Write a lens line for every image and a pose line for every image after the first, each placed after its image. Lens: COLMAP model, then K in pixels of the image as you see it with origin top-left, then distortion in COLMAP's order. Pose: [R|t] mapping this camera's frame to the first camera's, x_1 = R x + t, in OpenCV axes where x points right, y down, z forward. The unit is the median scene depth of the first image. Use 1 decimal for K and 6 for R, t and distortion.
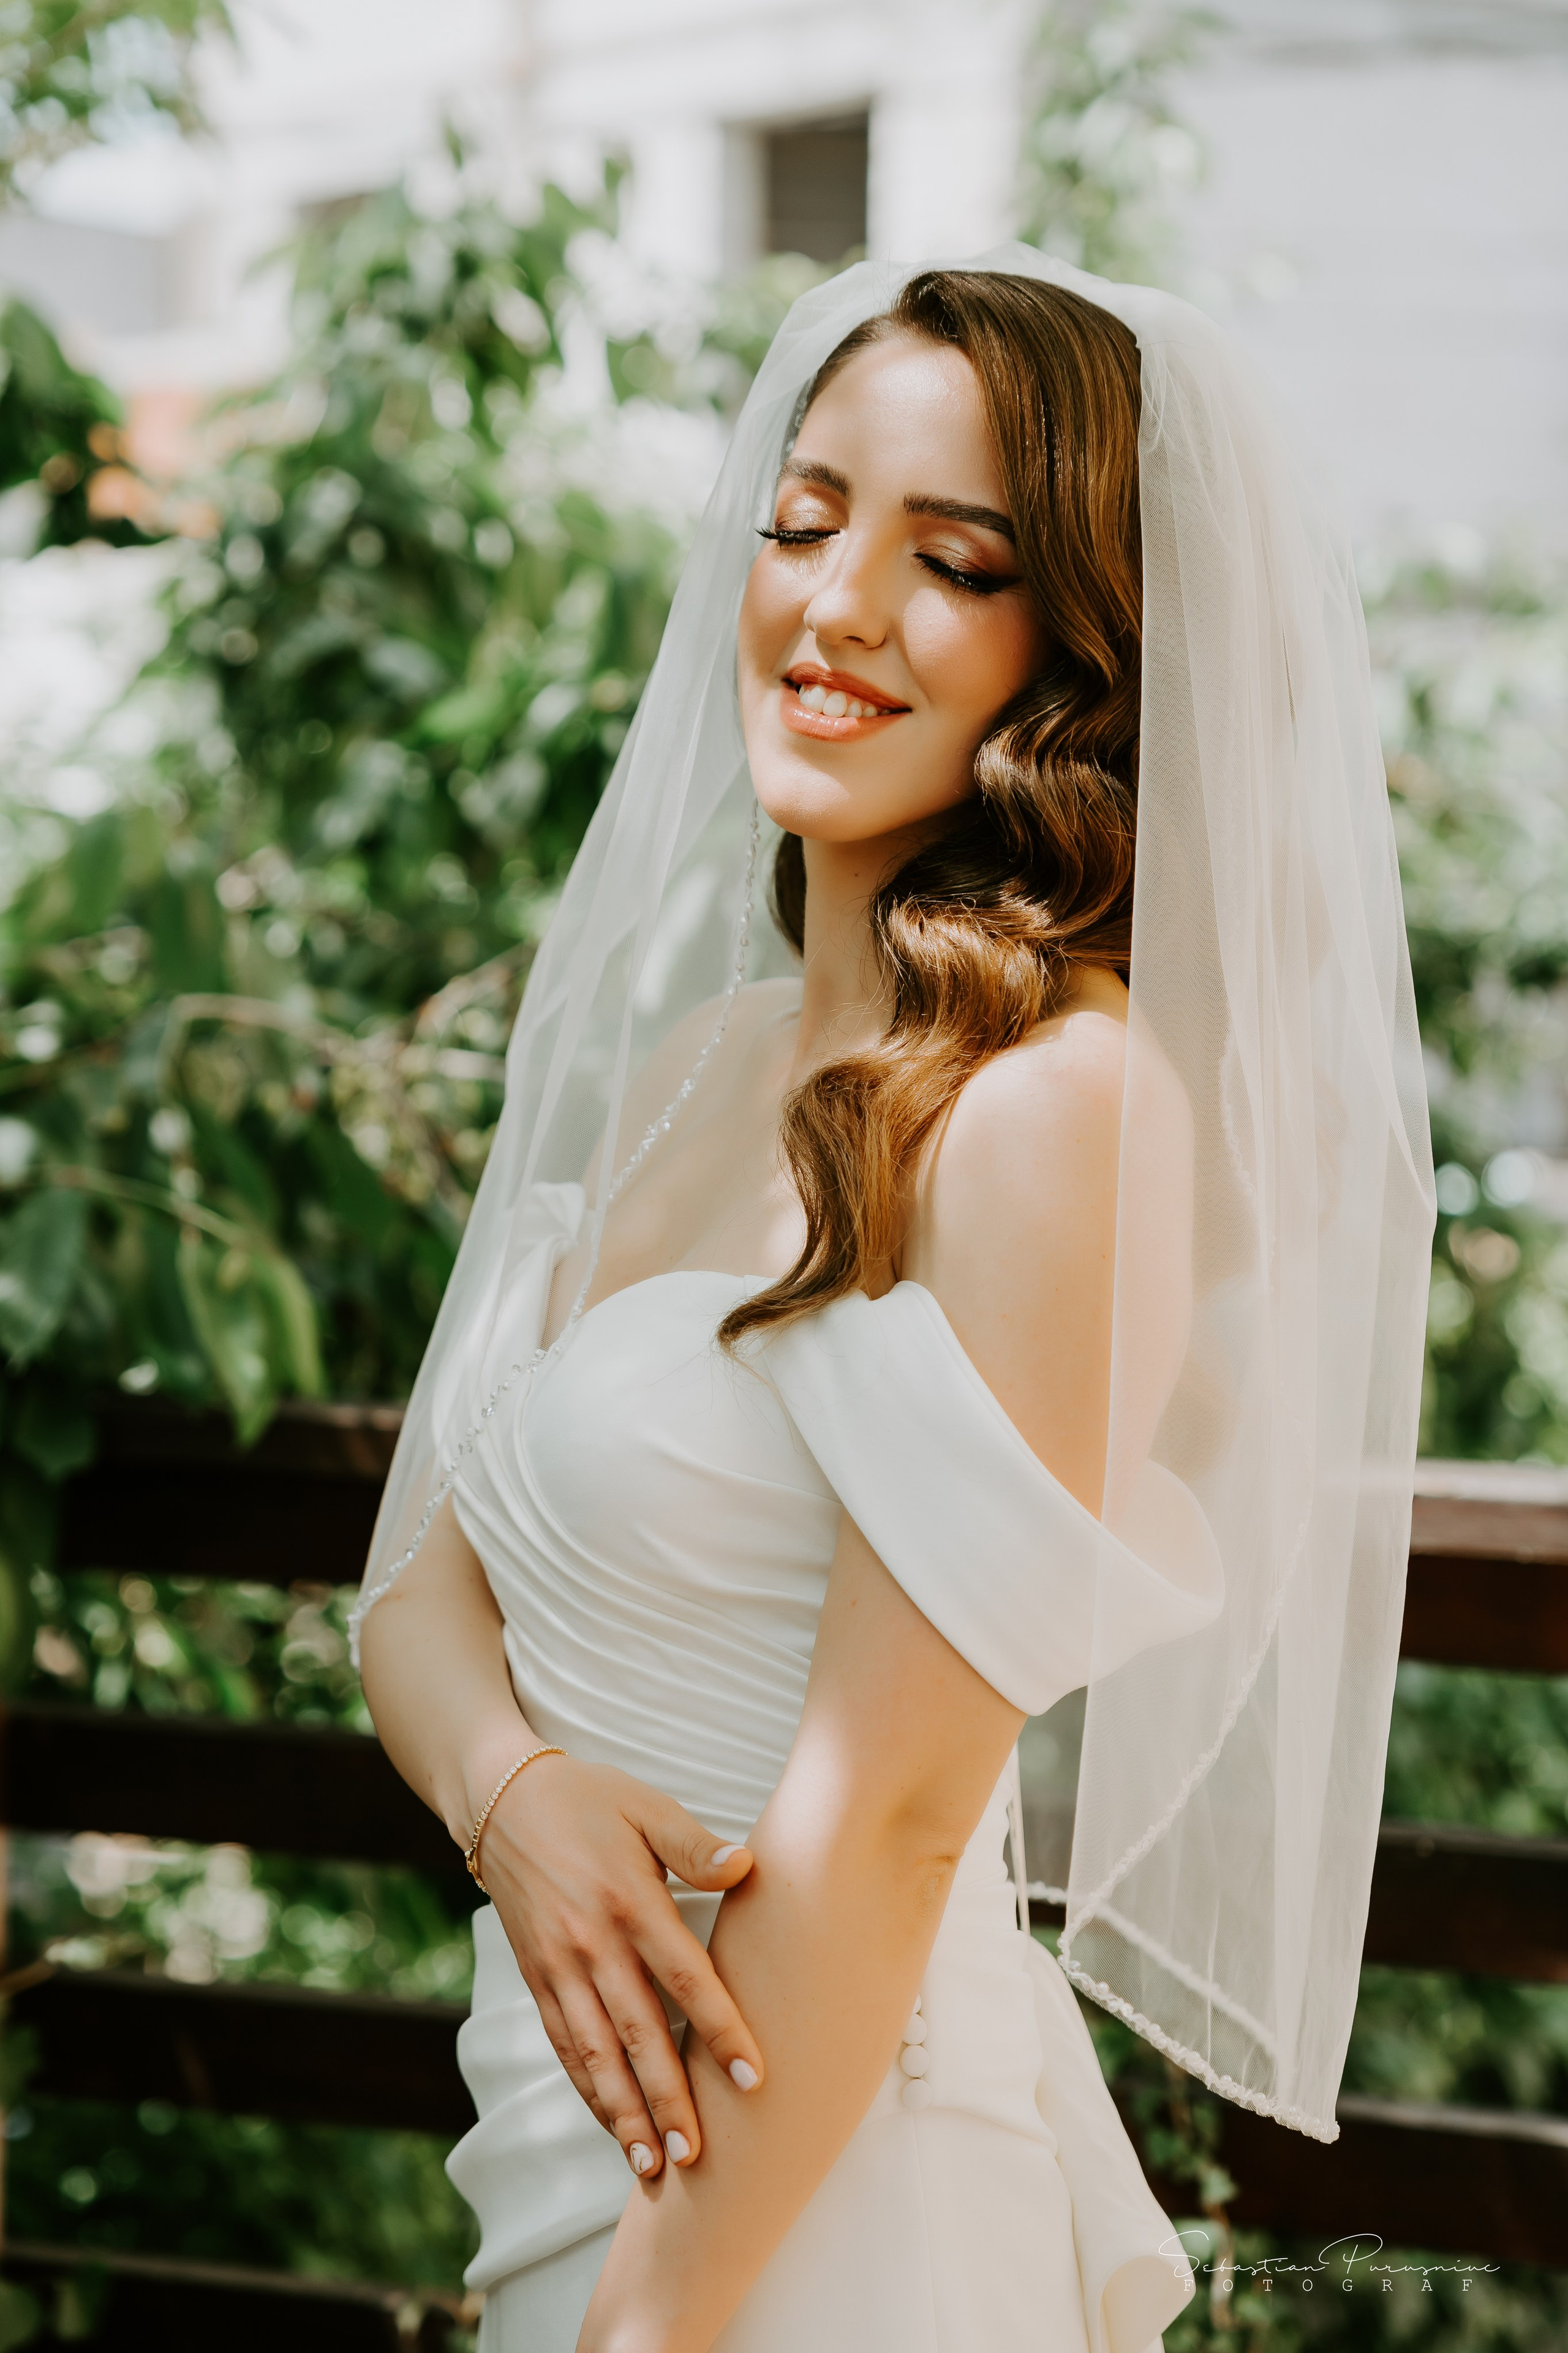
lens RADIAL K [[4729.8, 0, 784.0], [0, 4729.8, 1176.5], [0, 0, 1]] dist [0.029798, 0.189602]
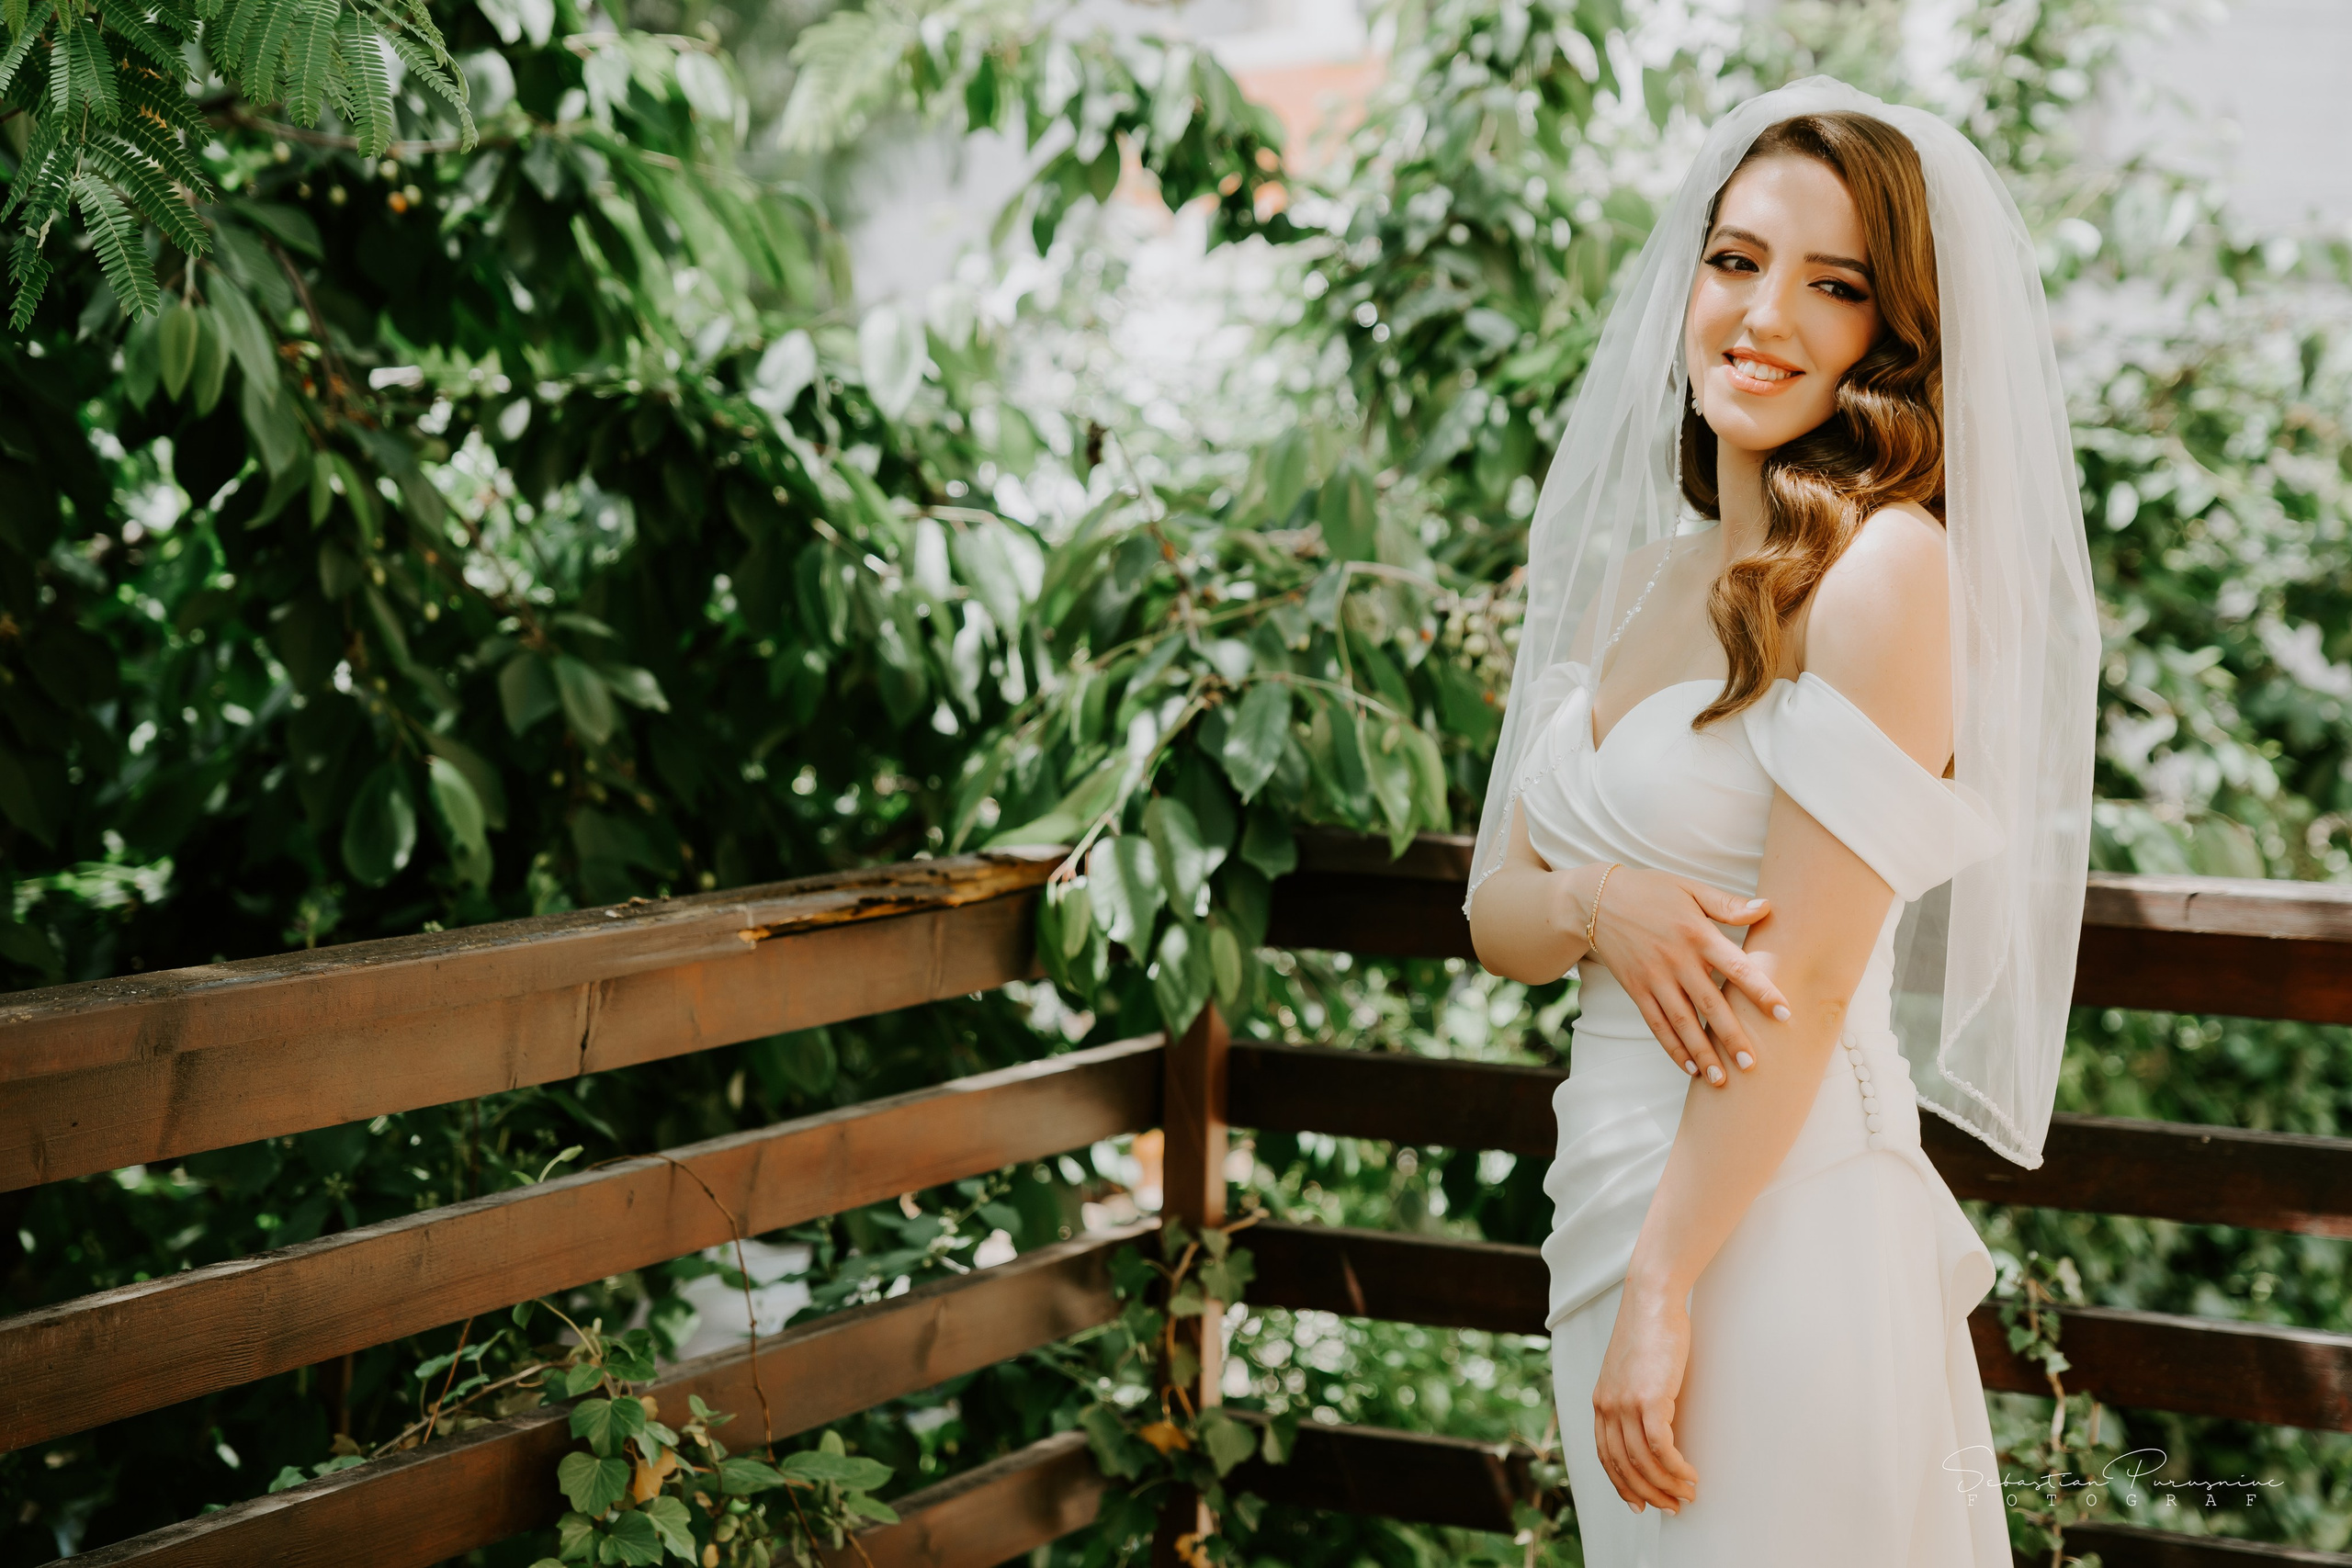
lens RADIAL K [[4542.5, 0, 1174.8], [0, 4542.5, 647.6], [0, 0, 1]] dist [0.091297, 0.141750]
pose [[0.990097, 0.004702, -0.140307, 0.014124], [-0.009325, 0.999435, -0.032306, 0.030311], [0.140076, 0.033294, 0.989581, -0.344349]]
